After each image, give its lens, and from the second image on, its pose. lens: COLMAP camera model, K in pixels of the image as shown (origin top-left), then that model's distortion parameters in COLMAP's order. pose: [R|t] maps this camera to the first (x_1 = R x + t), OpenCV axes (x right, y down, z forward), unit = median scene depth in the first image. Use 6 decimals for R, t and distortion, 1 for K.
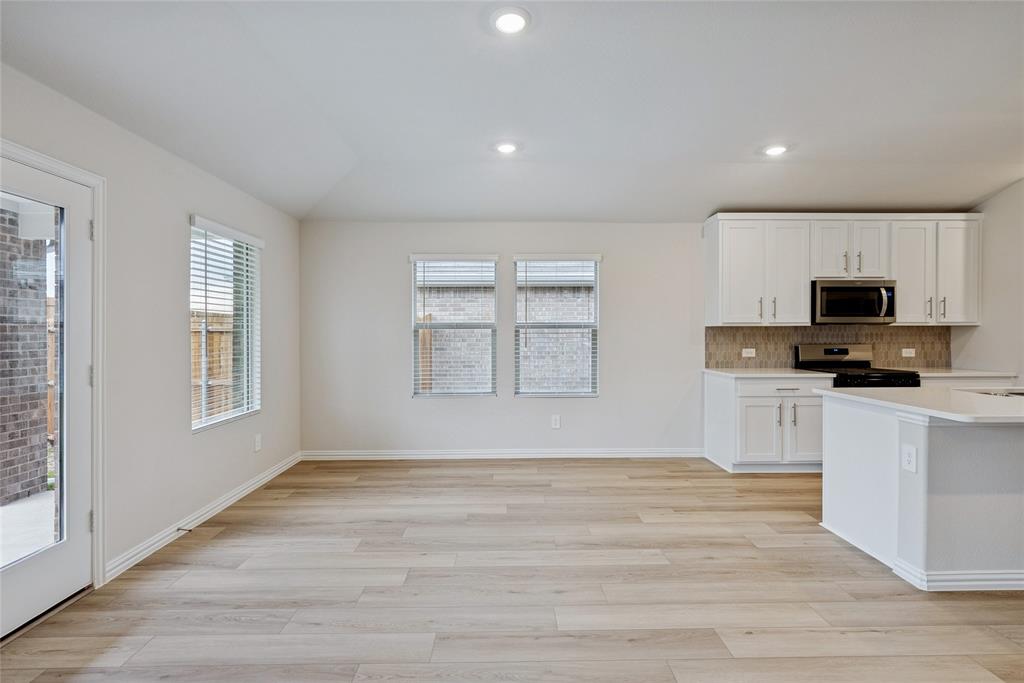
lens RADIAL K [[467.4, 0, 506.8], [0, 467.4, 319.2], [0, 0, 1]] dist [-0.003170, -0.000312]
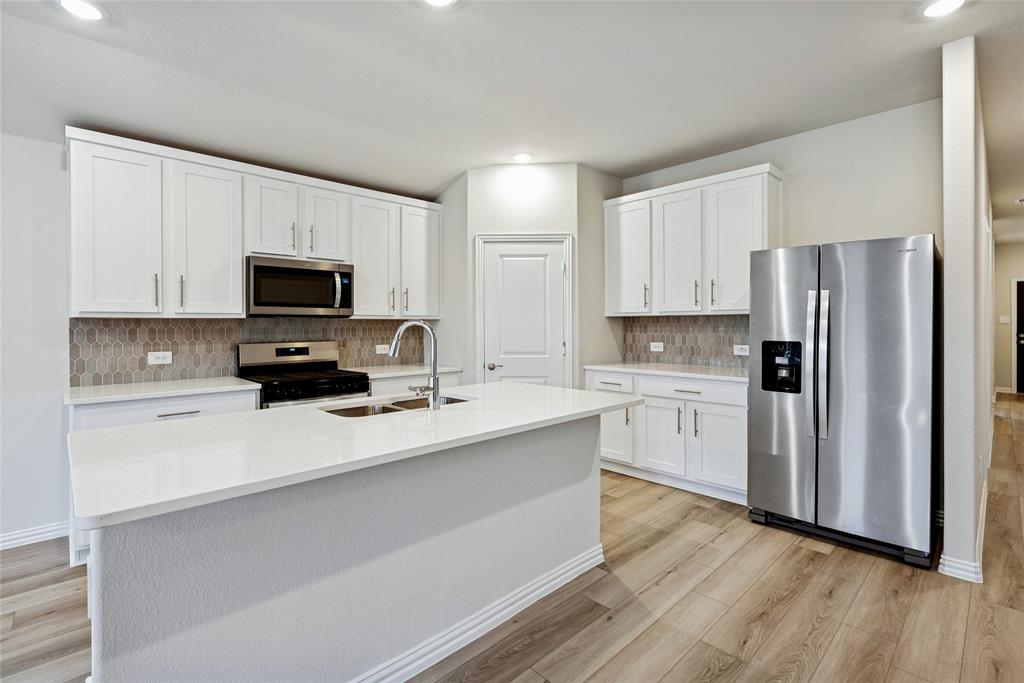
lens RADIAL K [[469.9, 0, 515.0], [0, 469.9, 326.8], [0, 0, 1]] dist [-0.003225, -0.000608]
pose [[0.731879, -0.002947, 0.681428, 0.450012], [-0.016014, 0.999640, 0.021523, 0.004946], [-0.681246, -0.026665, 0.731569, 0.171304]]
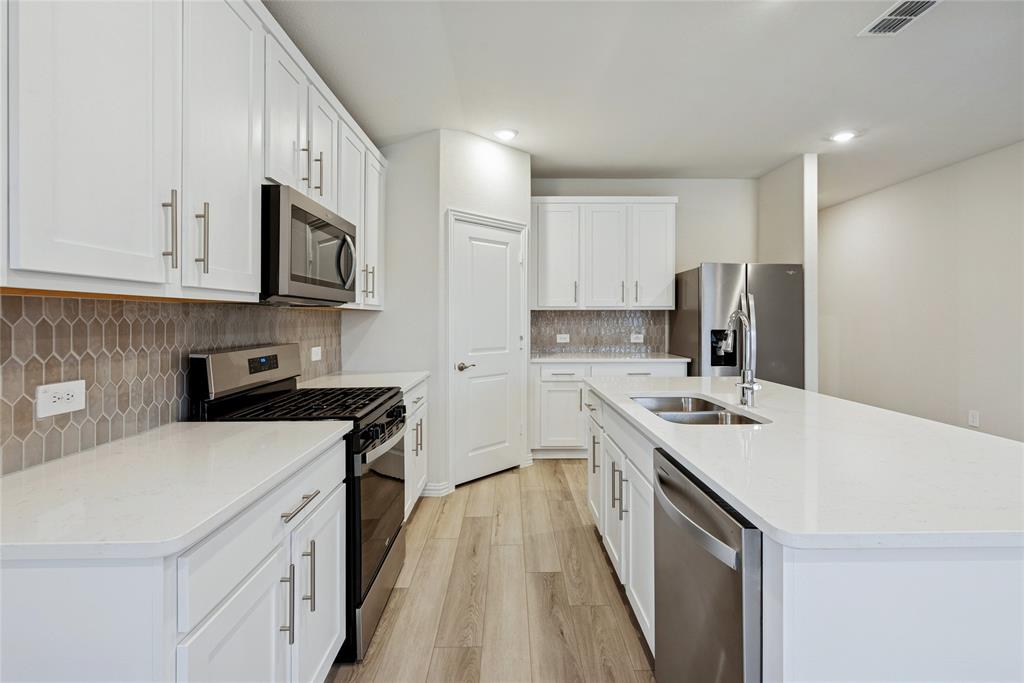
lens RADIAL K [[467.4, 0, 506.8], [0, 467.4, 319.2], [0, 0, 1]] dist [-0.003170, -0.000312]
pose [[0.012651, 0.000421, 0.999920, 0.269214], [-0.024088, 0.999710, -0.000116, 0.022053], [-0.999630, -0.024085, 0.012658, 0.776572]]
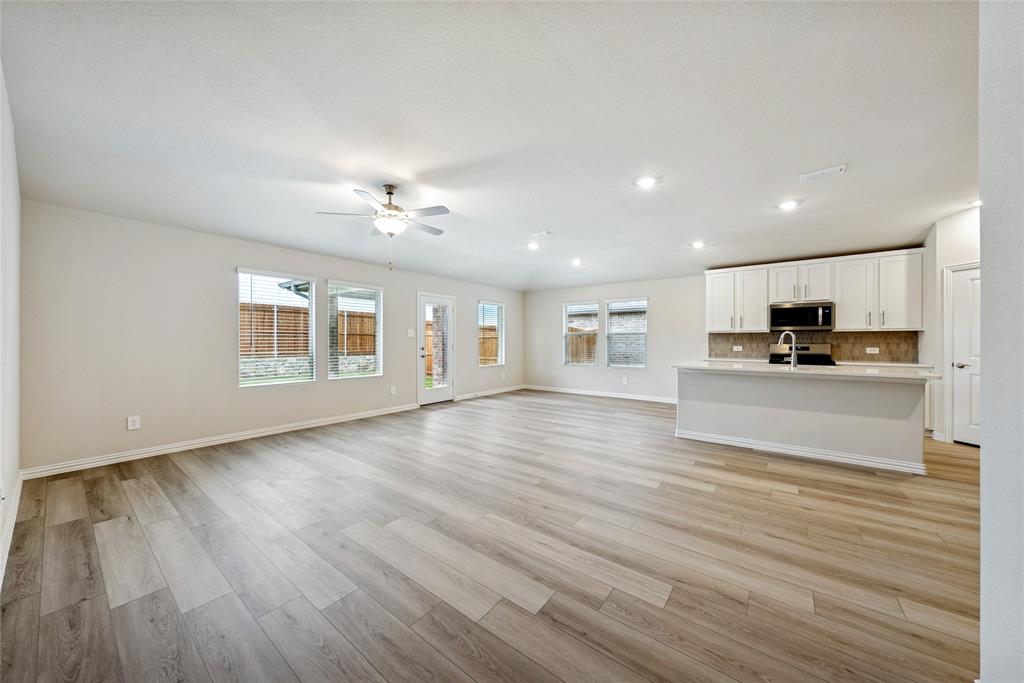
lens RADIAL K [[351.3, 0, 517.1], [0, 351.3, 337.8], [0, 0, 1]] dist [0.002517, 0.000263]
pose [[0.791608, -0.003090, -0.611021, 0.690603], [0.016176, 0.999743, 0.015901, -0.000739], [0.610815, -0.022472, 0.791455, -0.519425]]
